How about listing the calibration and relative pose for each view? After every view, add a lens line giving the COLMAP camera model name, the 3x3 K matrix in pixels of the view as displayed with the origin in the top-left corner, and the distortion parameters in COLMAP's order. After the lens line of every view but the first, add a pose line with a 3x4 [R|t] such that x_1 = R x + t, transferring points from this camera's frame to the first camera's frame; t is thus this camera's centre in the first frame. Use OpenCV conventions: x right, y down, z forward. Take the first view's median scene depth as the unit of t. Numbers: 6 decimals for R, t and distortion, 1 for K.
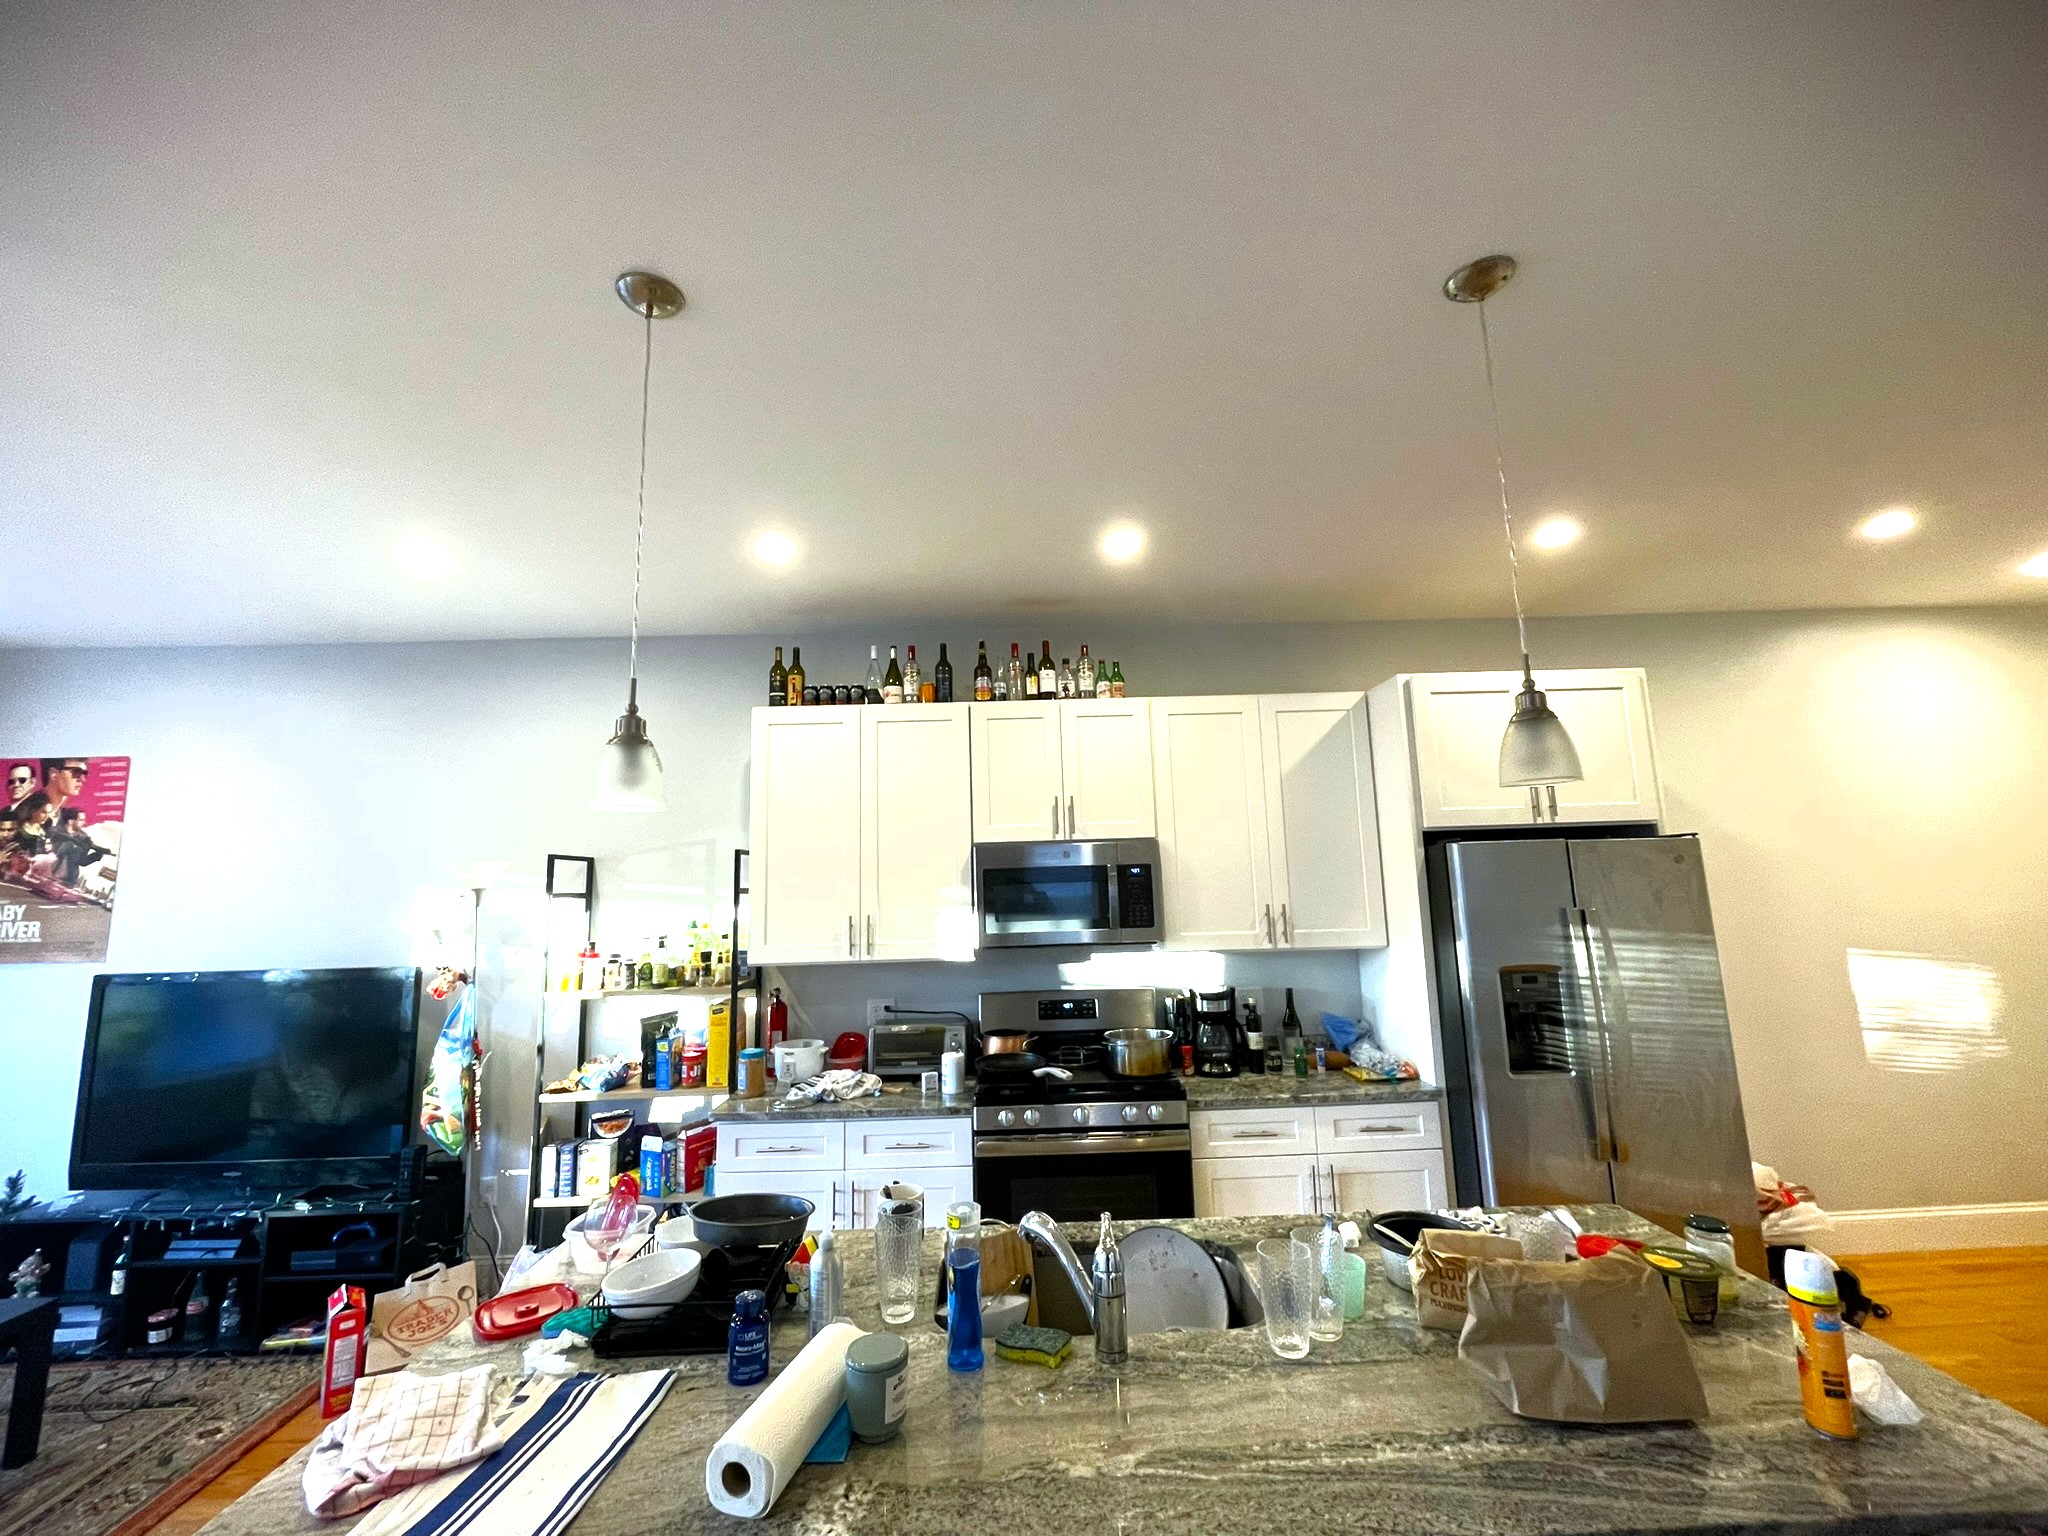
lens RADIAL K [[827.3, 0, 1024.9], [0, 827.3, 764.1], [0, 0, 1]] dist [0.001700, -0.002073]
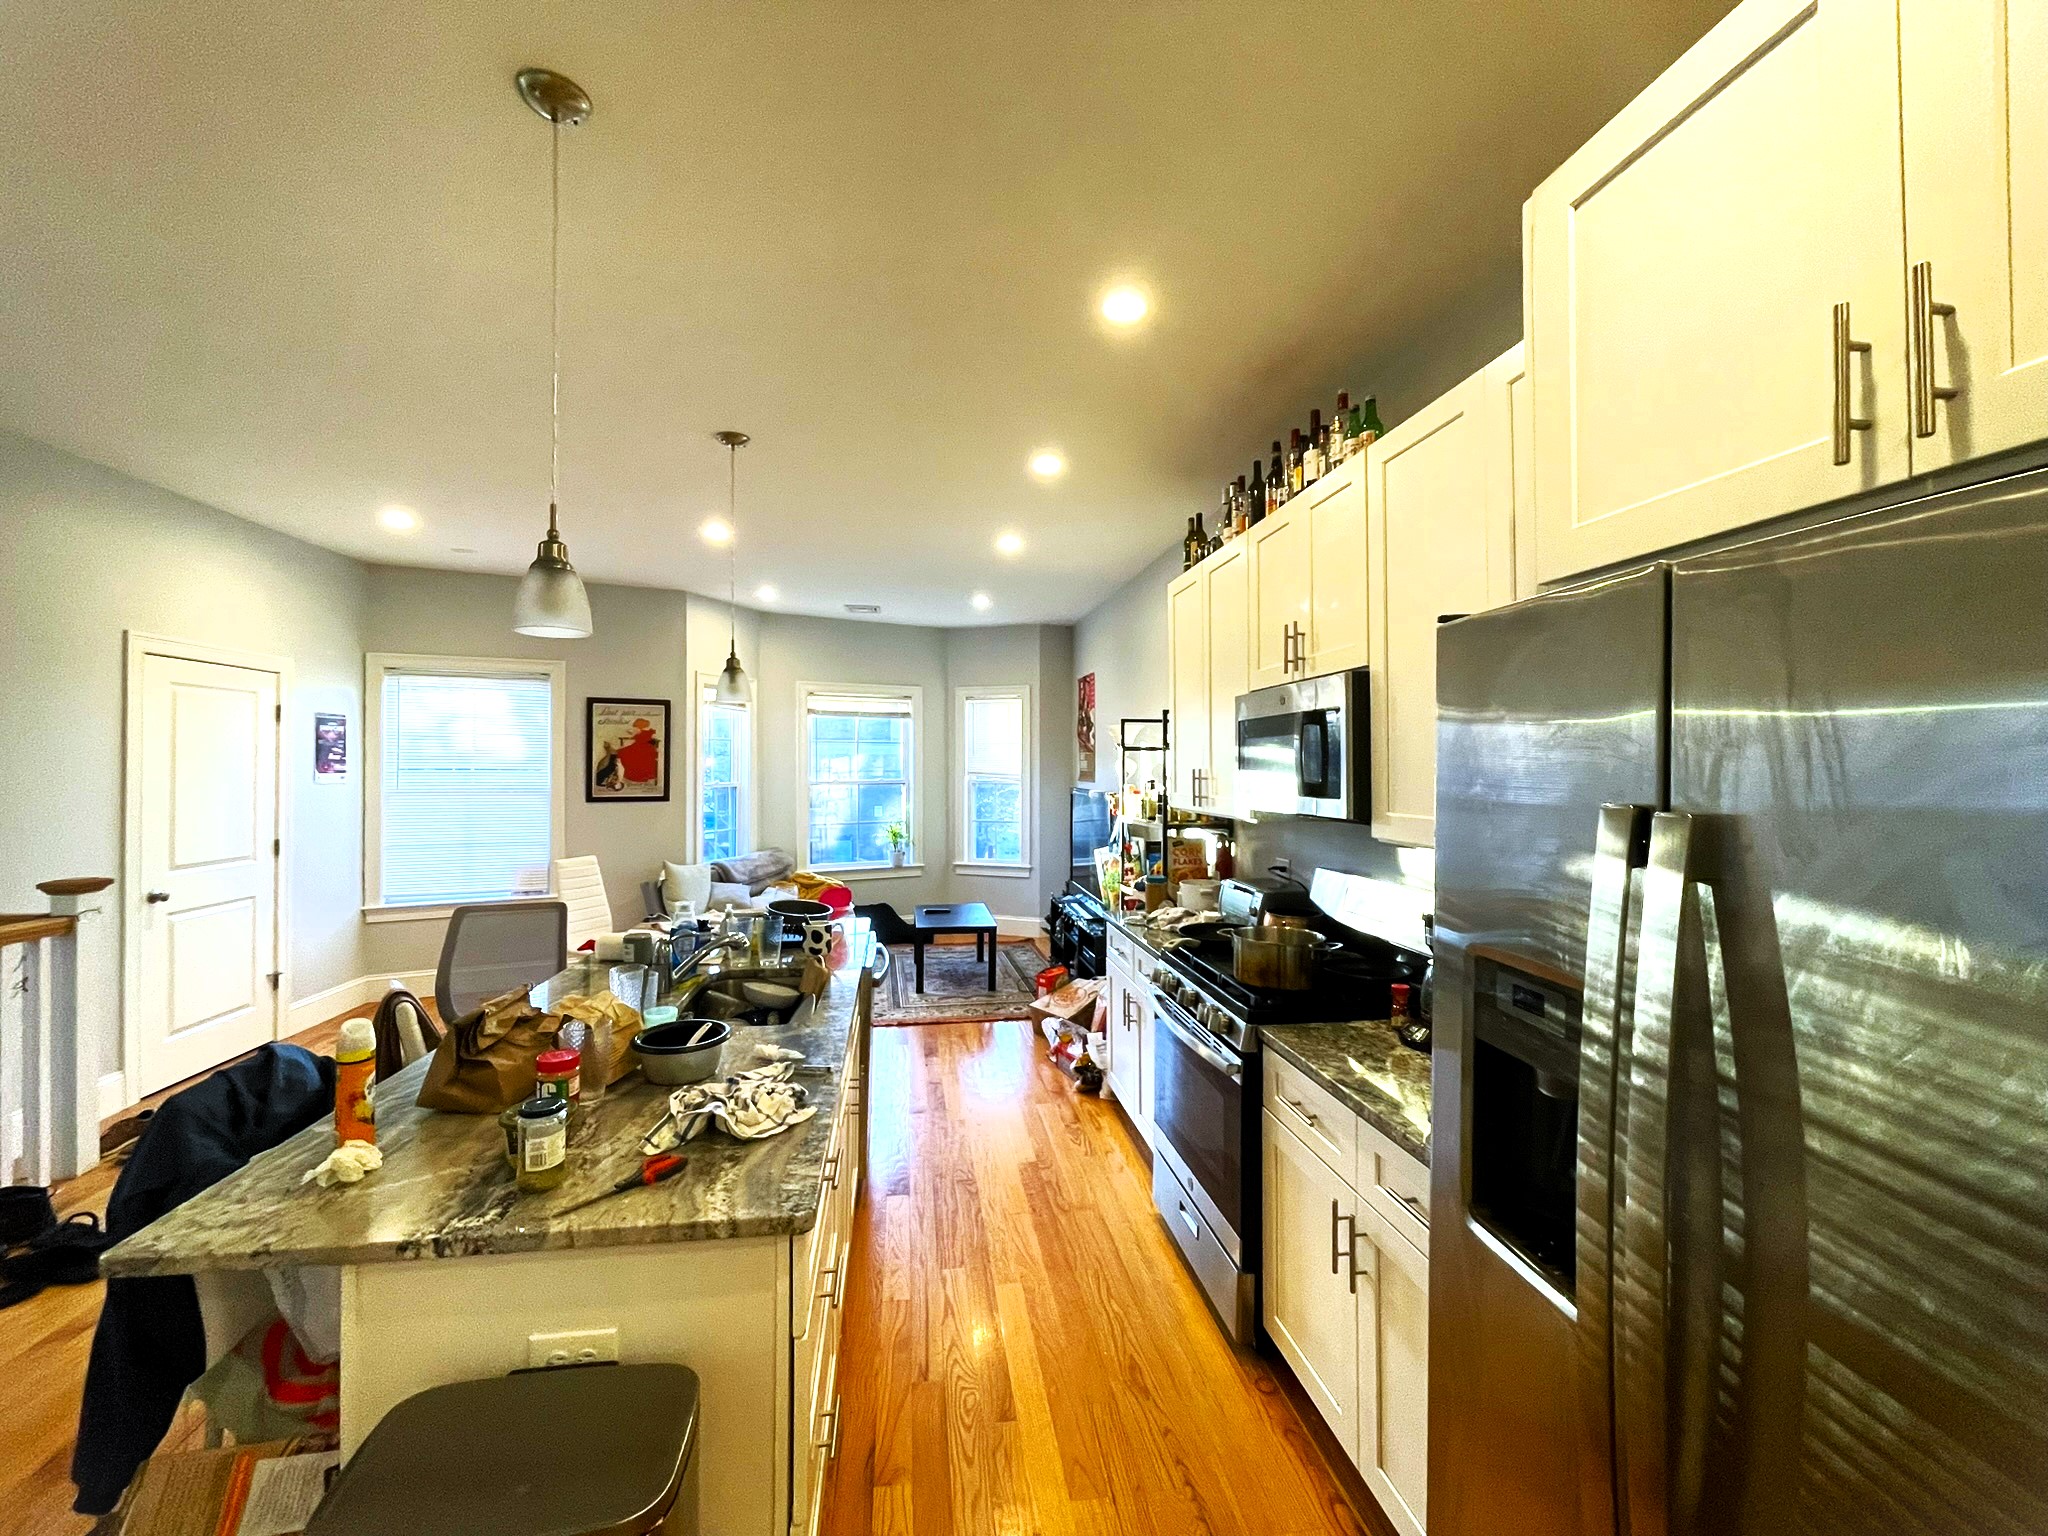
lens RADIAL K [[827.3, 0, 1016.1], [0, 827.3, 762.7], [0, 0, 1]] dist [0.001700, -0.002073]
pose [[0.123470, 0.022229, -0.992099, 0.797677], [0.141637, 0.989119, 0.039789, 0.103709], [0.982188, -0.145431, 0.118978, 0.664994]]
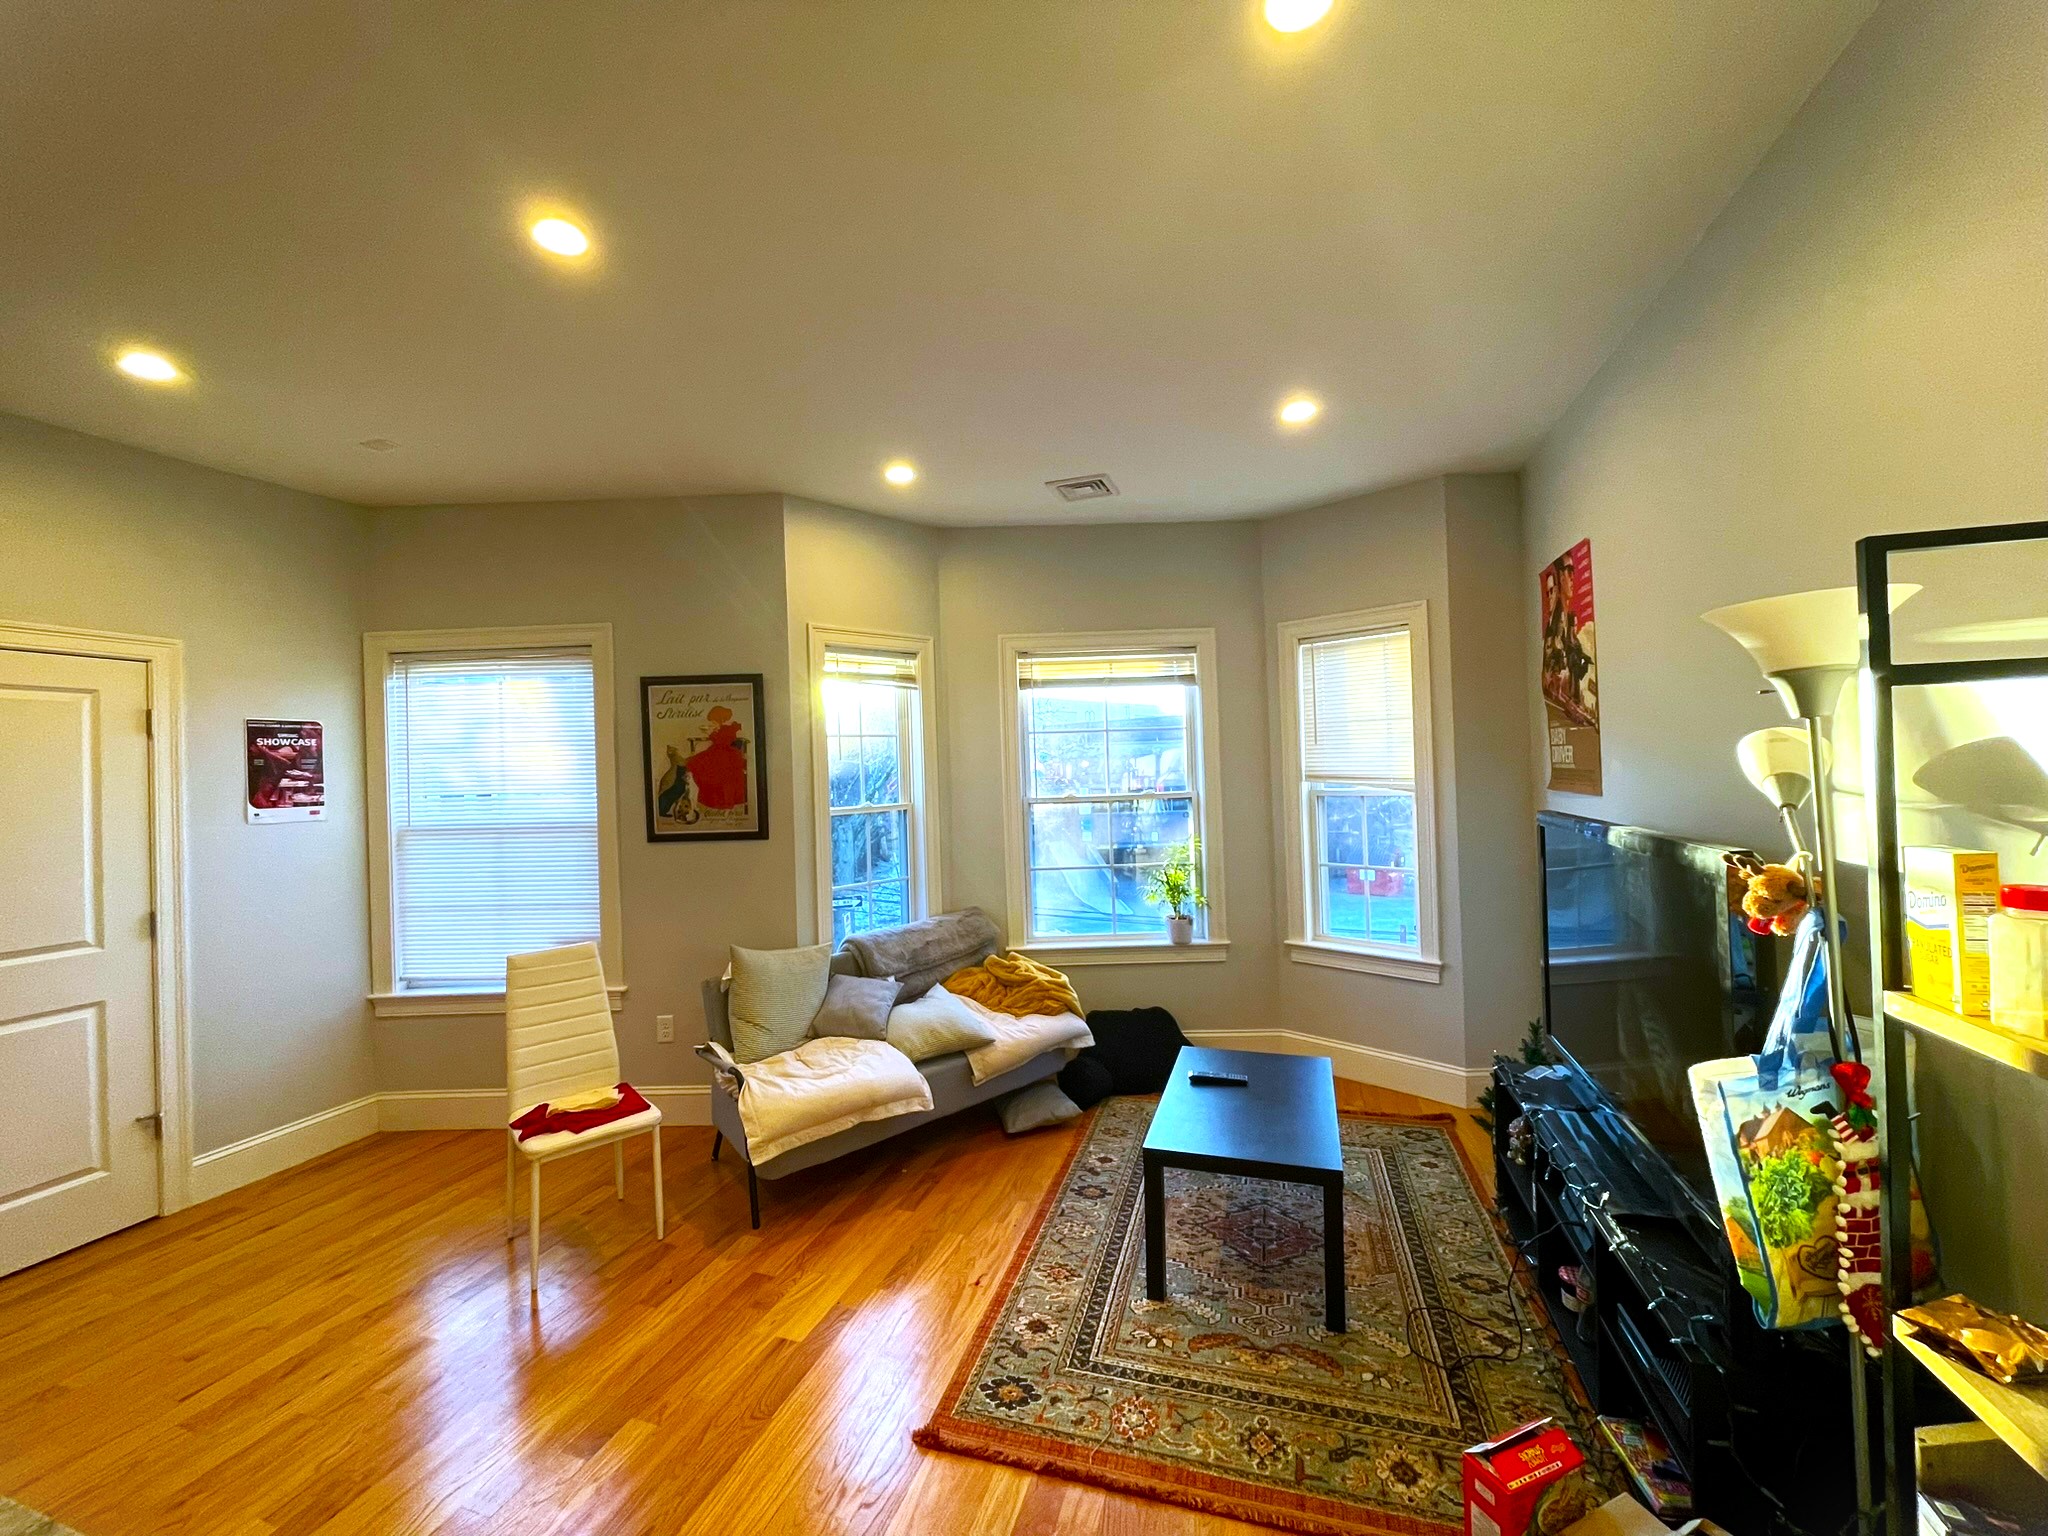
lens RADIAL K [[827.3, 0, 1017.9], [0, 827.3, 761.7], [0, 0, 1]] dist [0.001700, -0.002073]
pose [[-0.330795, 0.027515, -0.943301, -0.187809], [0.176911, 0.983662, -0.033346, 0.146506], [0.926972, -0.177912, -0.330258, 0.817759]]
